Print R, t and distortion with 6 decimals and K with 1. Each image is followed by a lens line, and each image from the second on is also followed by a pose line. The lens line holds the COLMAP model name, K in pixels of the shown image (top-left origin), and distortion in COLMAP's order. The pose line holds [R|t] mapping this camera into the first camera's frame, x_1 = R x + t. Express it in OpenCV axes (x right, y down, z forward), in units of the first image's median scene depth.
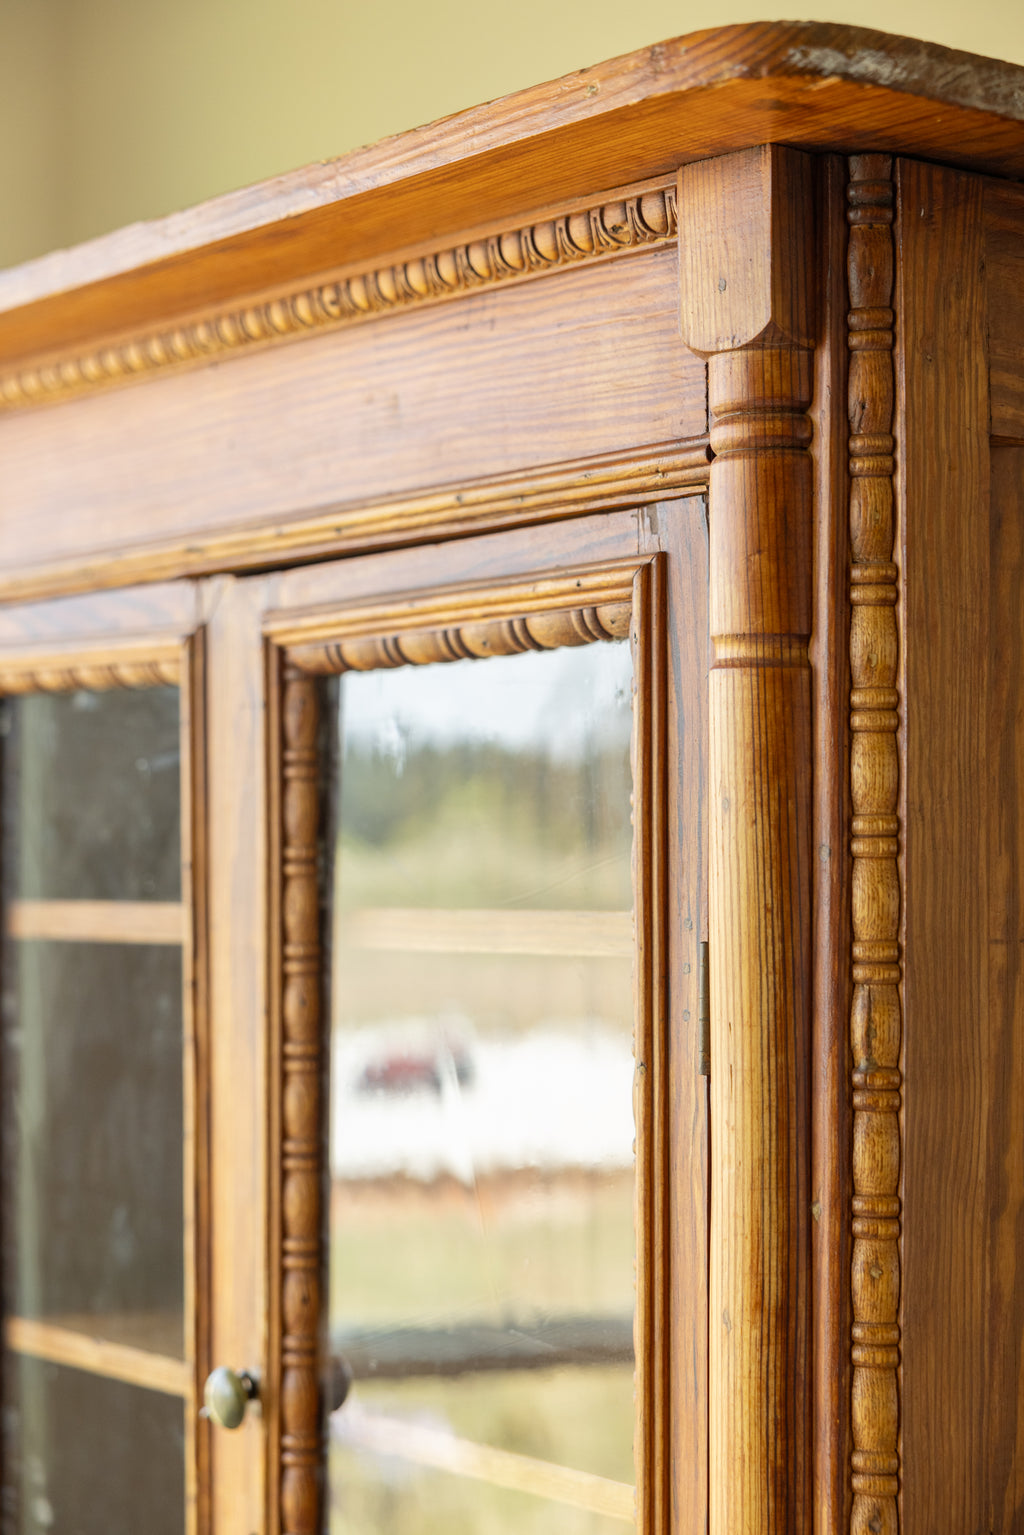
lens RADIAL K [[2630.9, 0, 520.9], [0, 2630.9, 759.8], [0, 0, 1]] dist [0.028653, 0.000000]
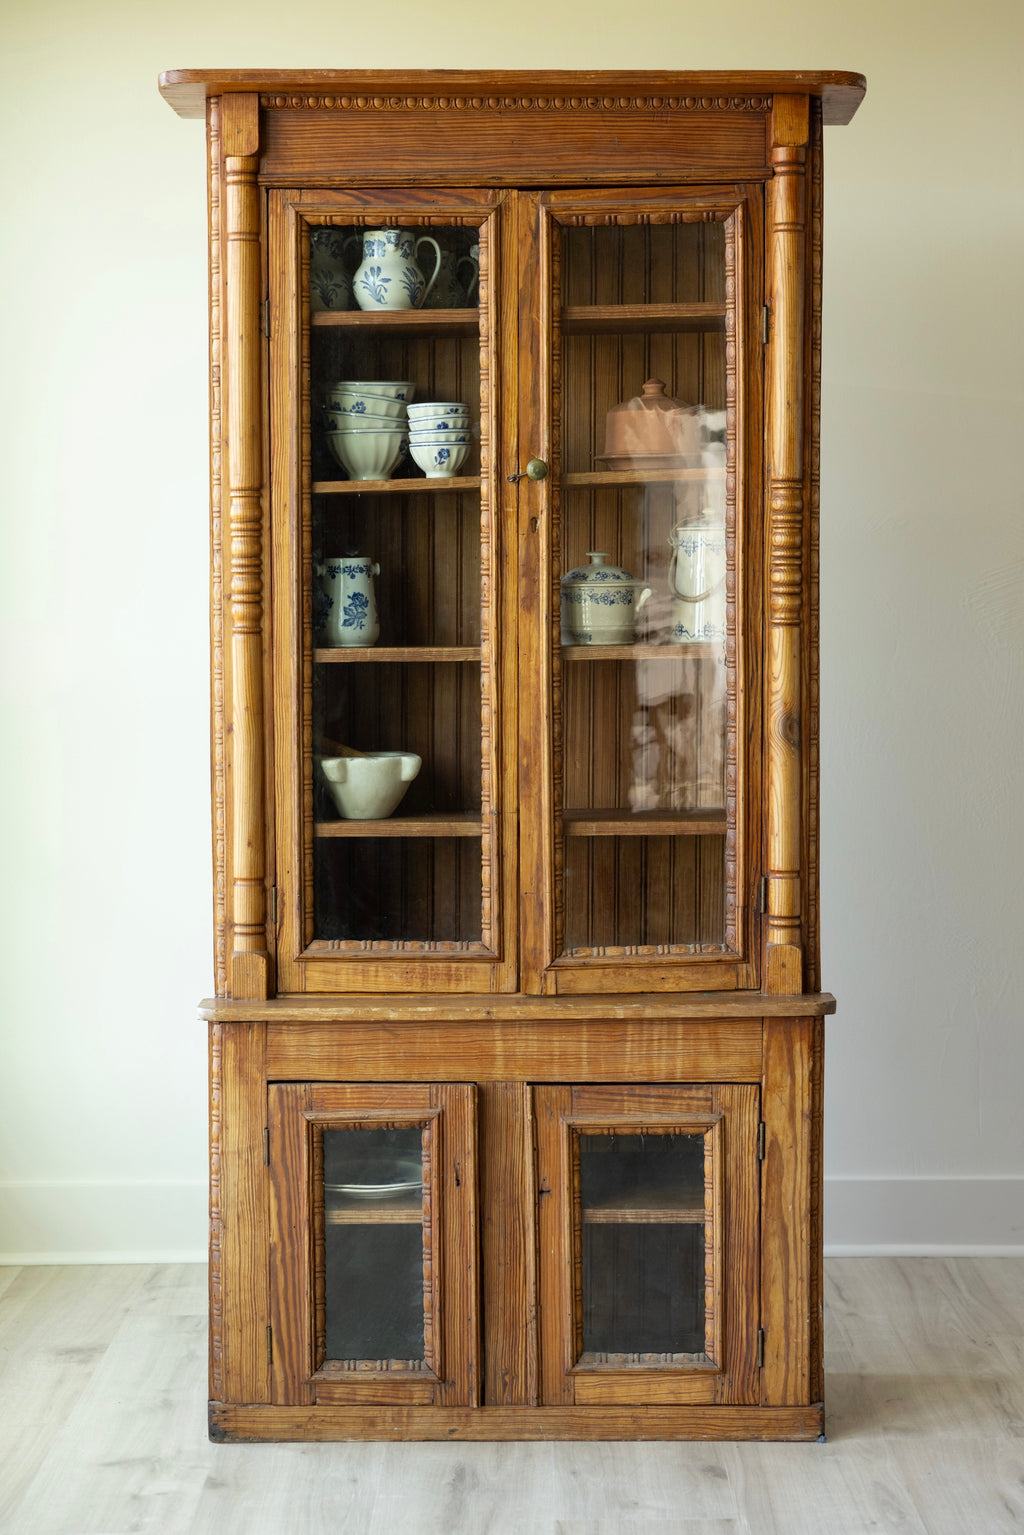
lens RADIAL K [[2953.4, 0, 523.2], [0, 2953.4, 776.6], [0, 0, 1]] dist [0.032082, 0.000000]
pose [[0.617423, -0.051118, 0.784969, -3.373512], [-0.014677, 0.996964, 0.076467, 0.407366], [-0.786494, -0.058733, 0.614798, -1.299512]]
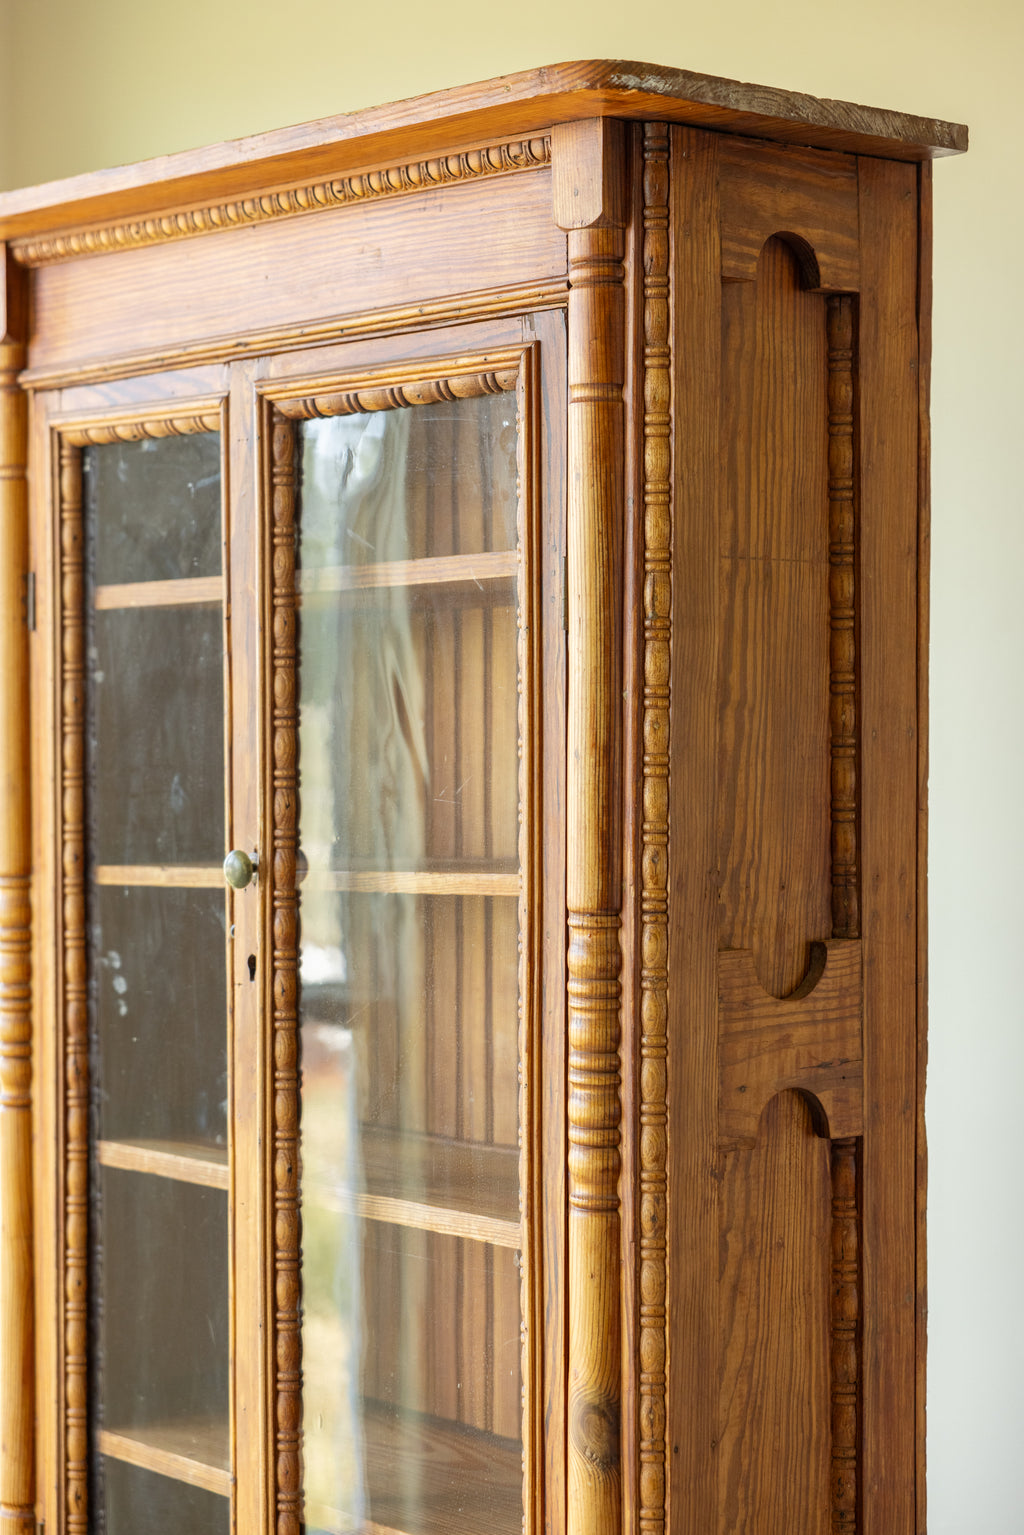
lens RADIAL K [[2953.4, 0, 513.7], [0, 2953.4, 759.7], [0, 0, 1]] dist [0.032082, 0.000000]
pose [[0.998219, -0.000613, 0.059645, -0.085659], [-0.001849, 0.999149, 0.041206, 0.123442], [-0.059620, -0.041243, 0.997369, -1.015571]]
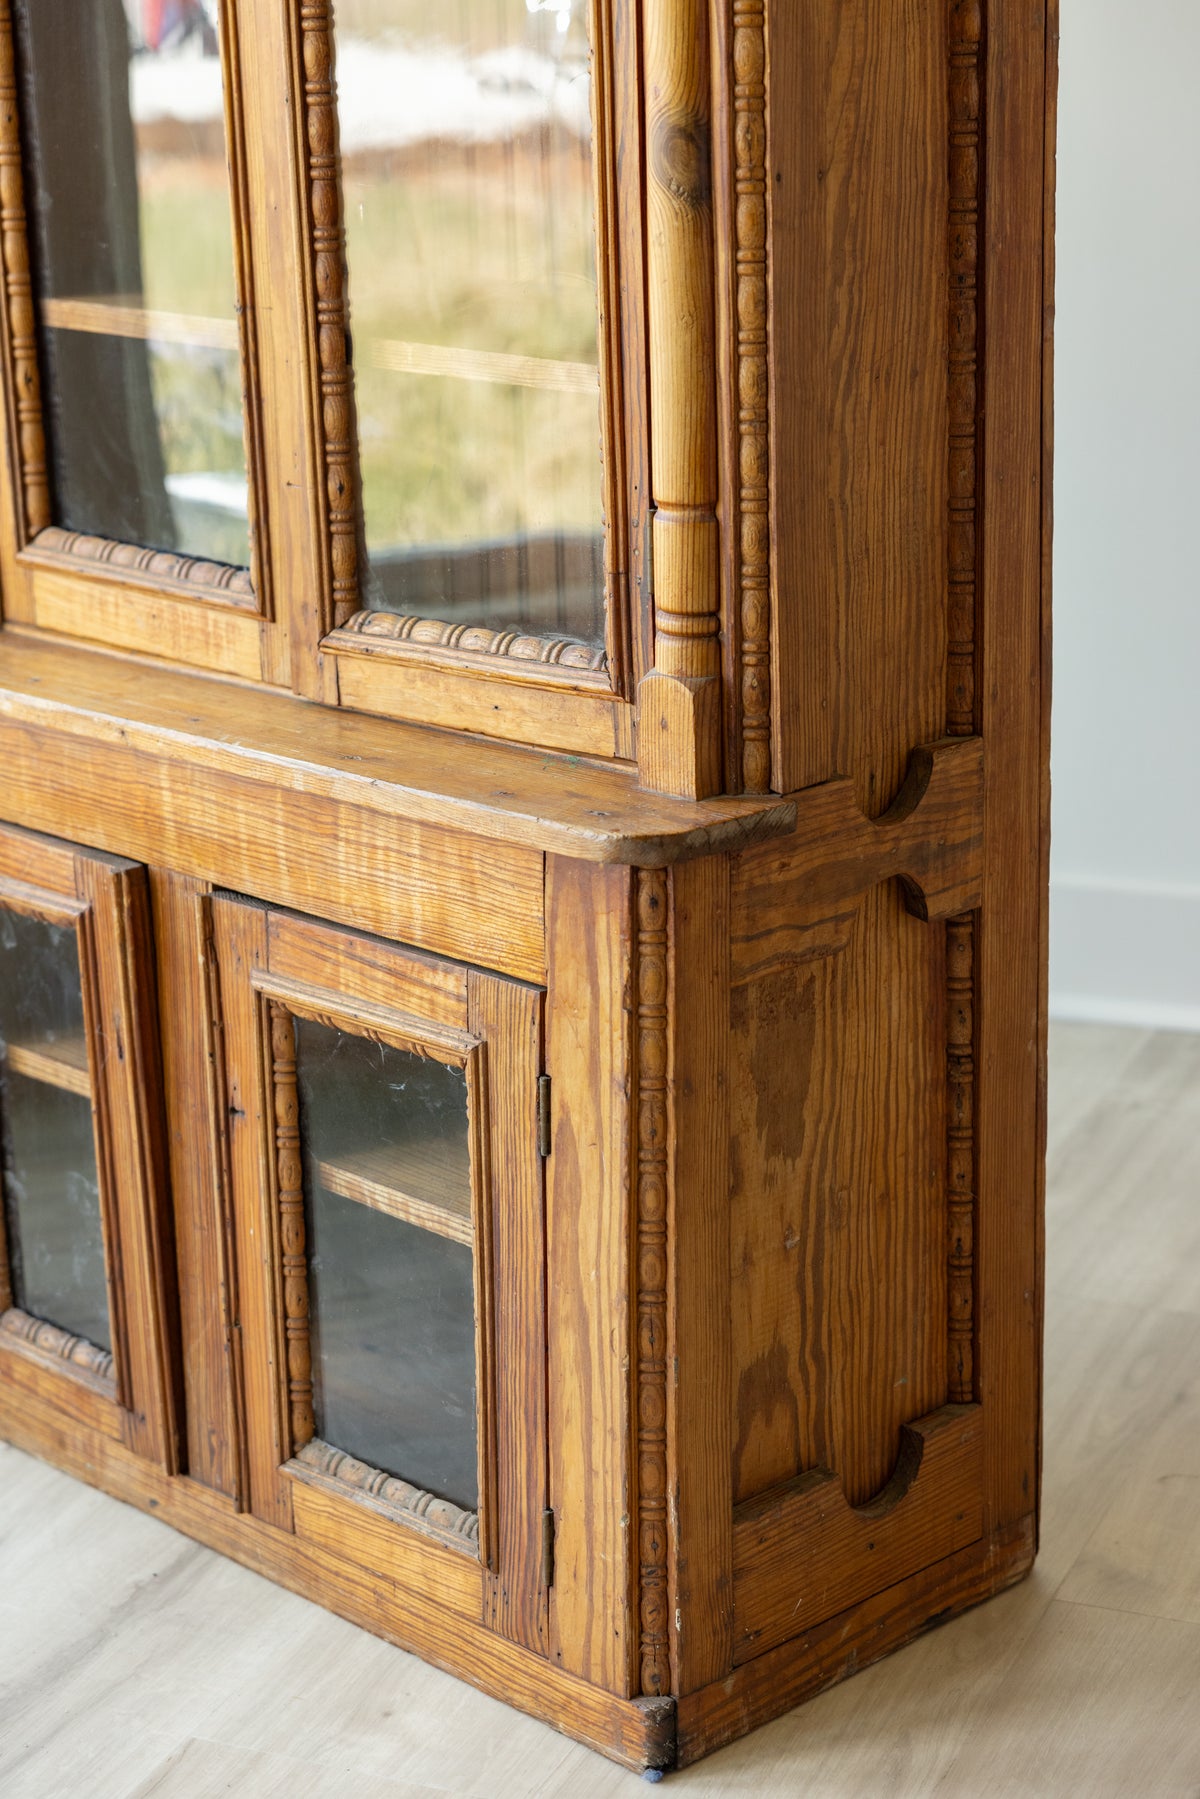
lens RADIAL K [[3461.3, 0, 590.2], [0, 3461.3, 886.5], [0, 0, 1]] dist [0.032082, 0.000000]
pose [[0.991358, -0.065195, 0.113839, -0.211662], [0.026215, 0.948717, 0.315039, 0.426291], [-0.128540, -0.309332, 0.942227, -1.013264]]
